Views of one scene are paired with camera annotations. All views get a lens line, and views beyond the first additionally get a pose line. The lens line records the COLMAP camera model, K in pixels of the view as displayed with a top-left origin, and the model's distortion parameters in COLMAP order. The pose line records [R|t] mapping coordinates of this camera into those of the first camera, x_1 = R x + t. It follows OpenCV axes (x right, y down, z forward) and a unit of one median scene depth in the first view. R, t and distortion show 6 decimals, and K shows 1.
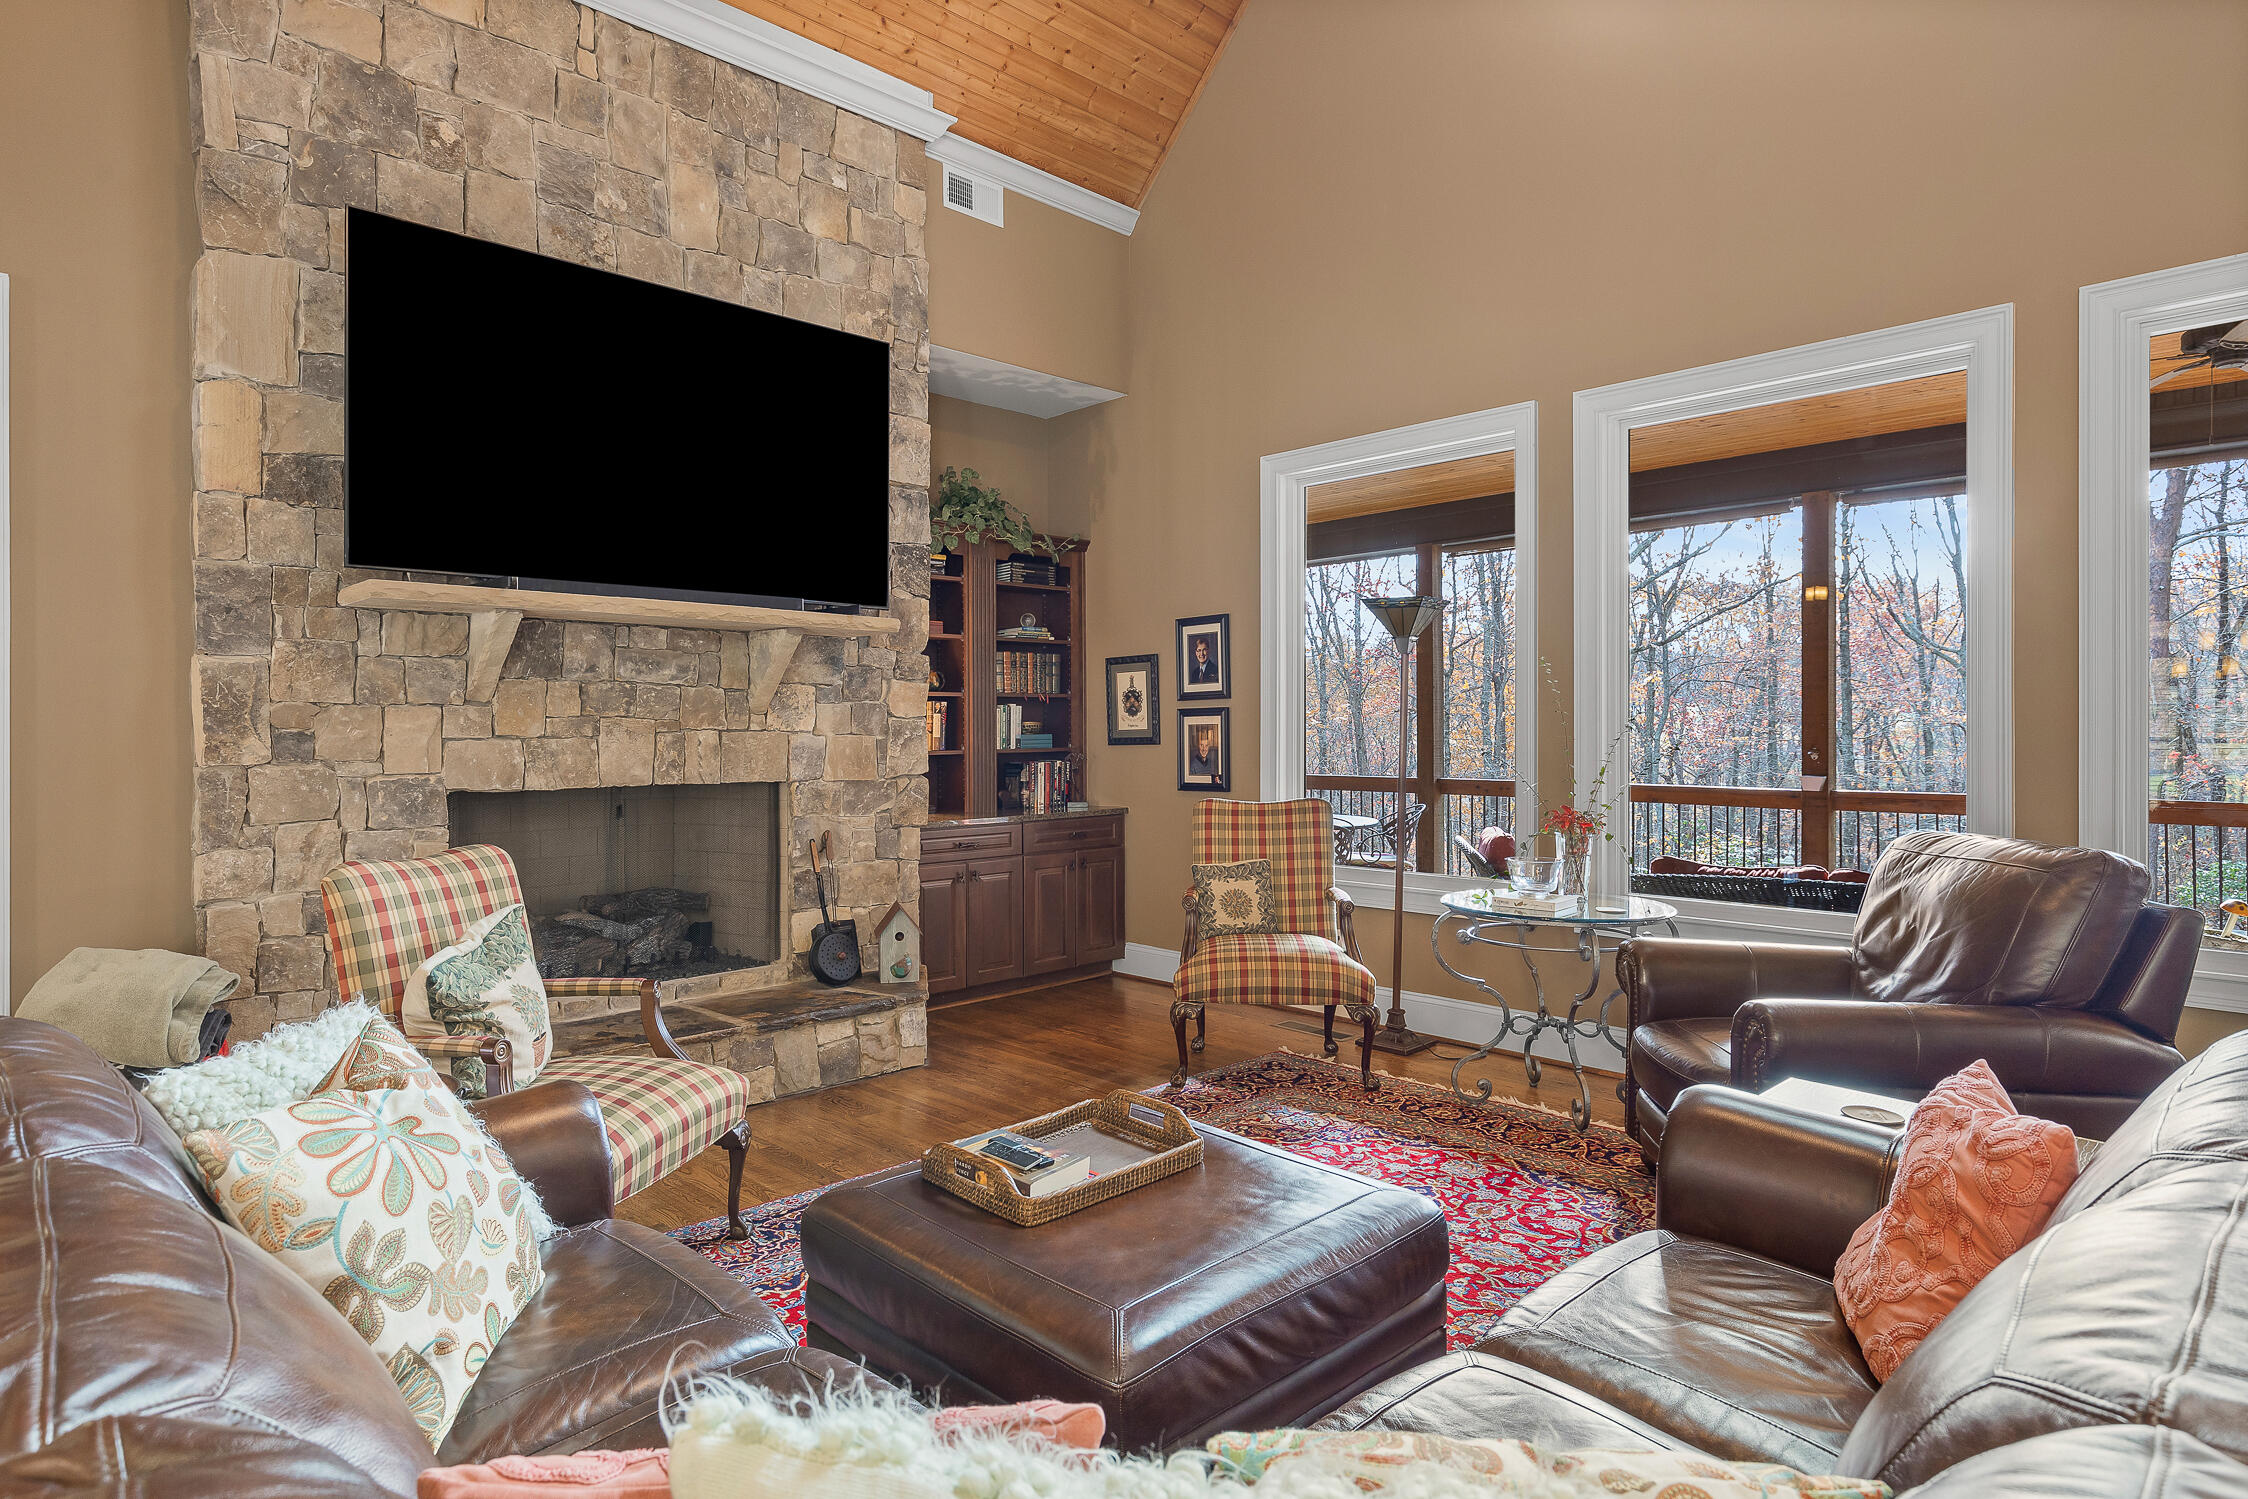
lens RADIAL K [[1194.6, 0, 1123.4], [0, 1194.6, 730.8], [0, 0, 1]] dist [0.004328, 0.000256]
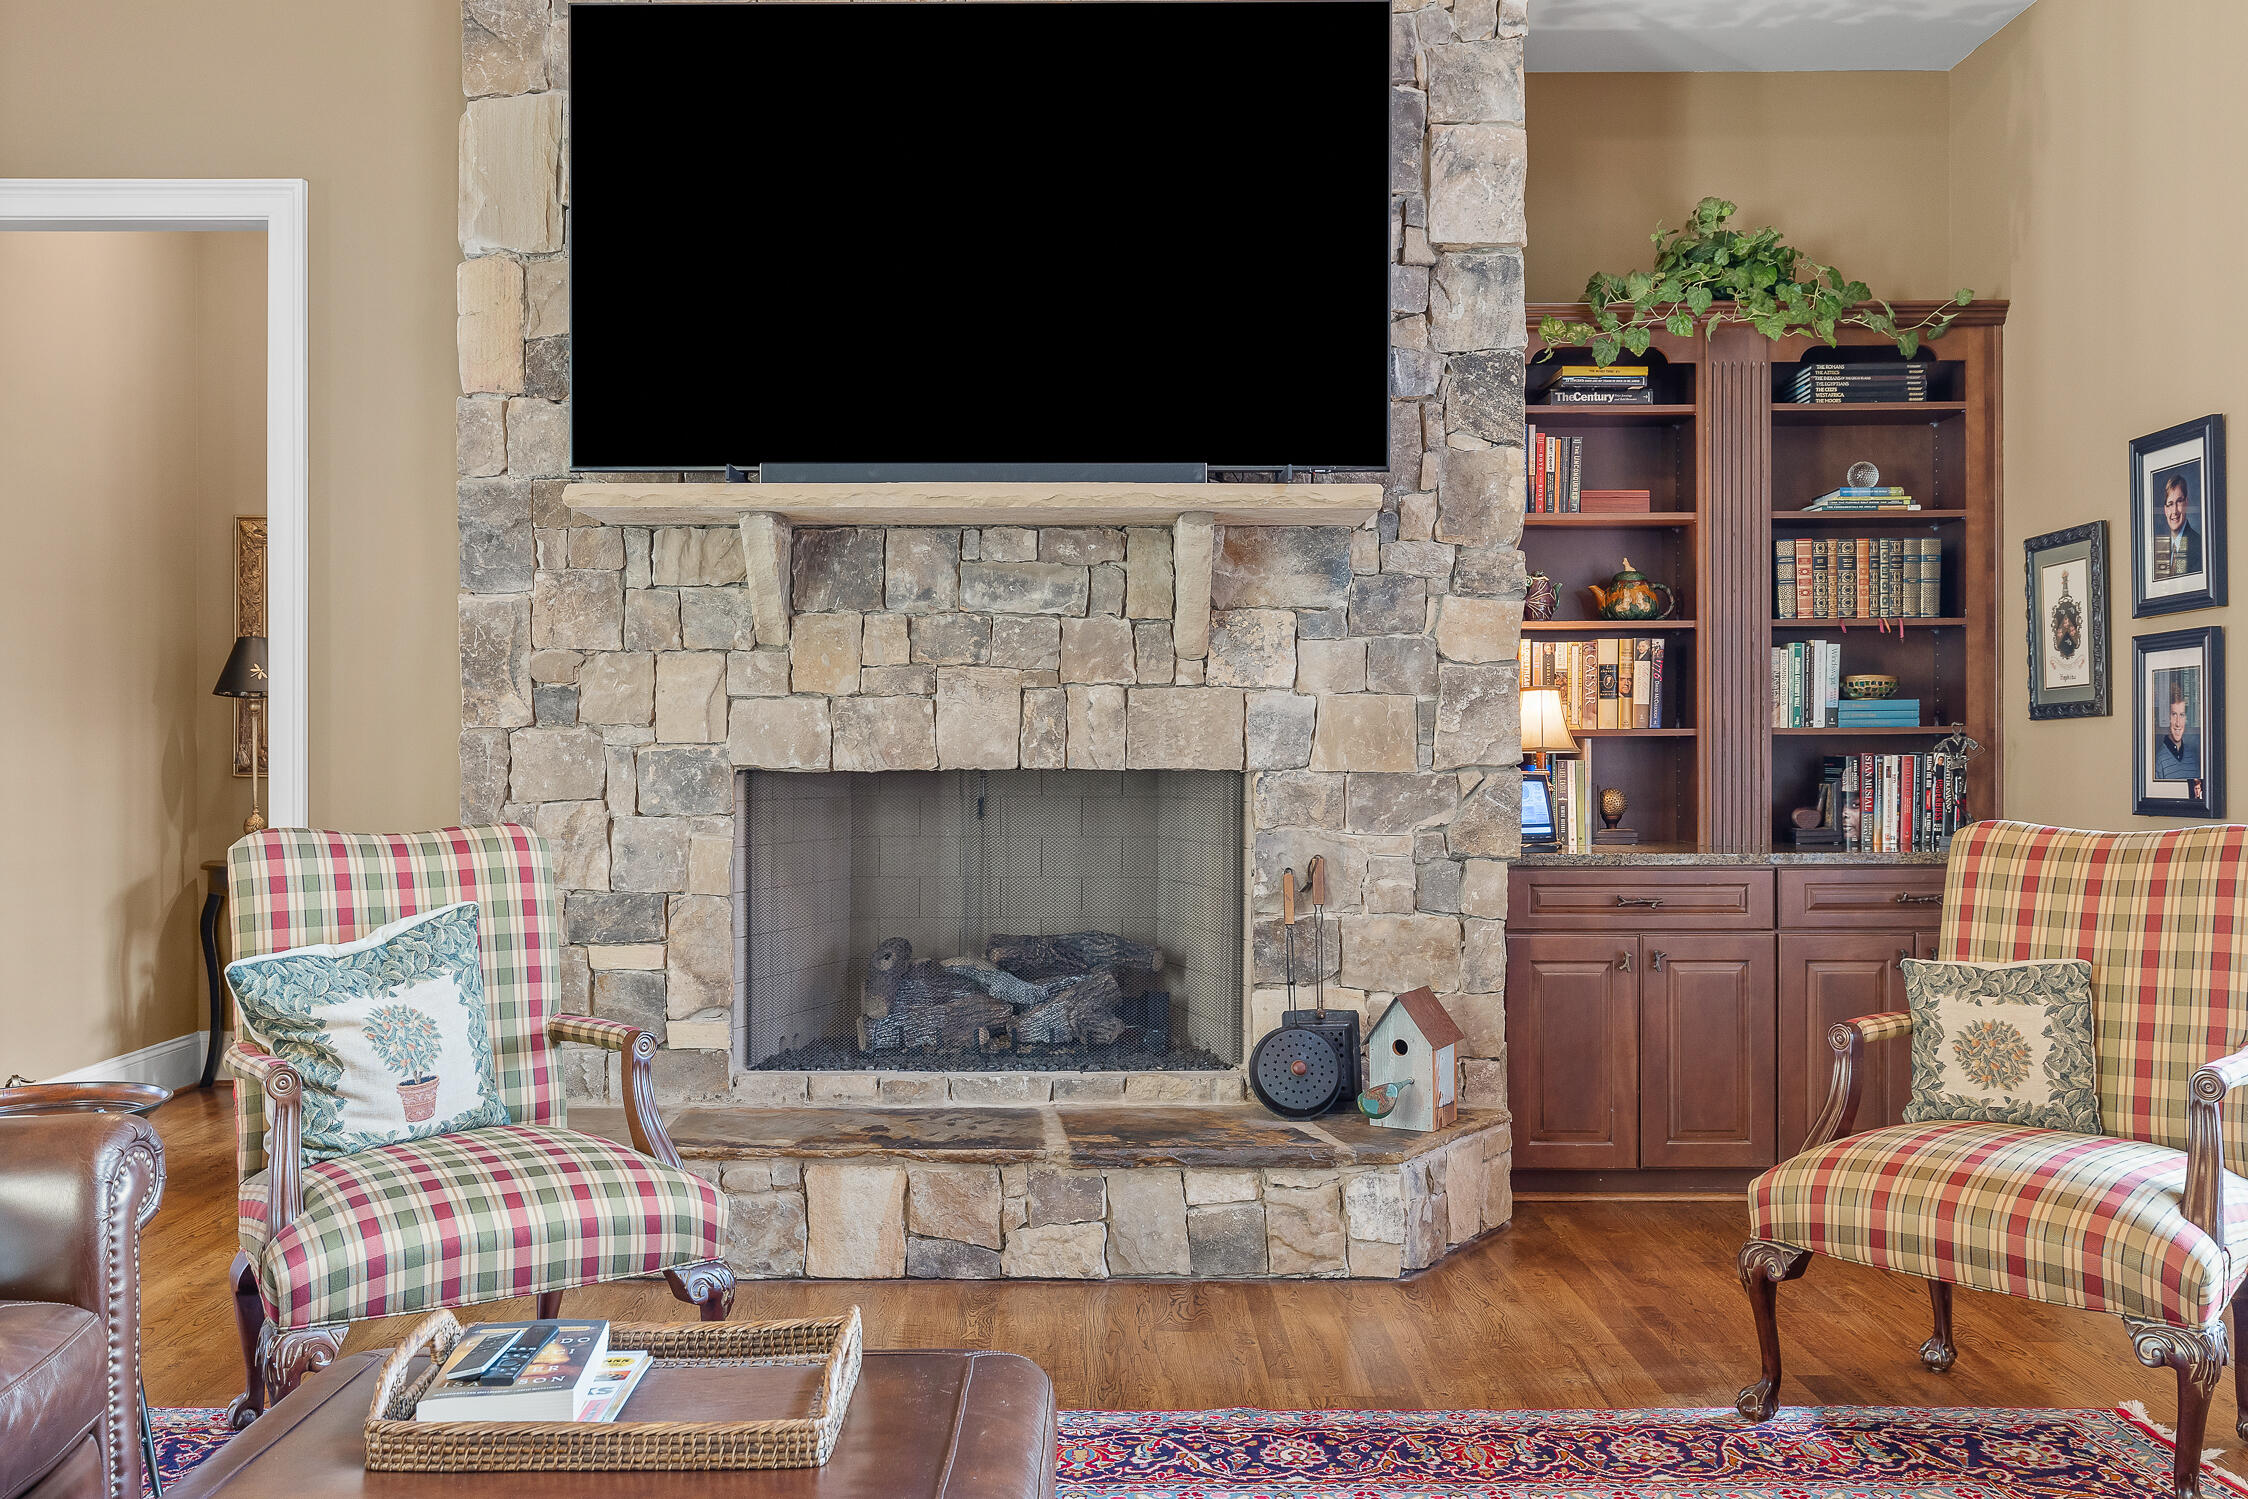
lens RADIAL K [[1941.3, 0, 1116.6], [0, 1941.3, 749.3], [0, 0, 1]] dist [0.001179, 0.007607]
pose [[0.724959, 0.003176, -0.688785, 0.357732], [-0.000382, 0.999991, 0.004209, 0.028369], [0.688792, -0.002788, 0.724953, 0.250025]]
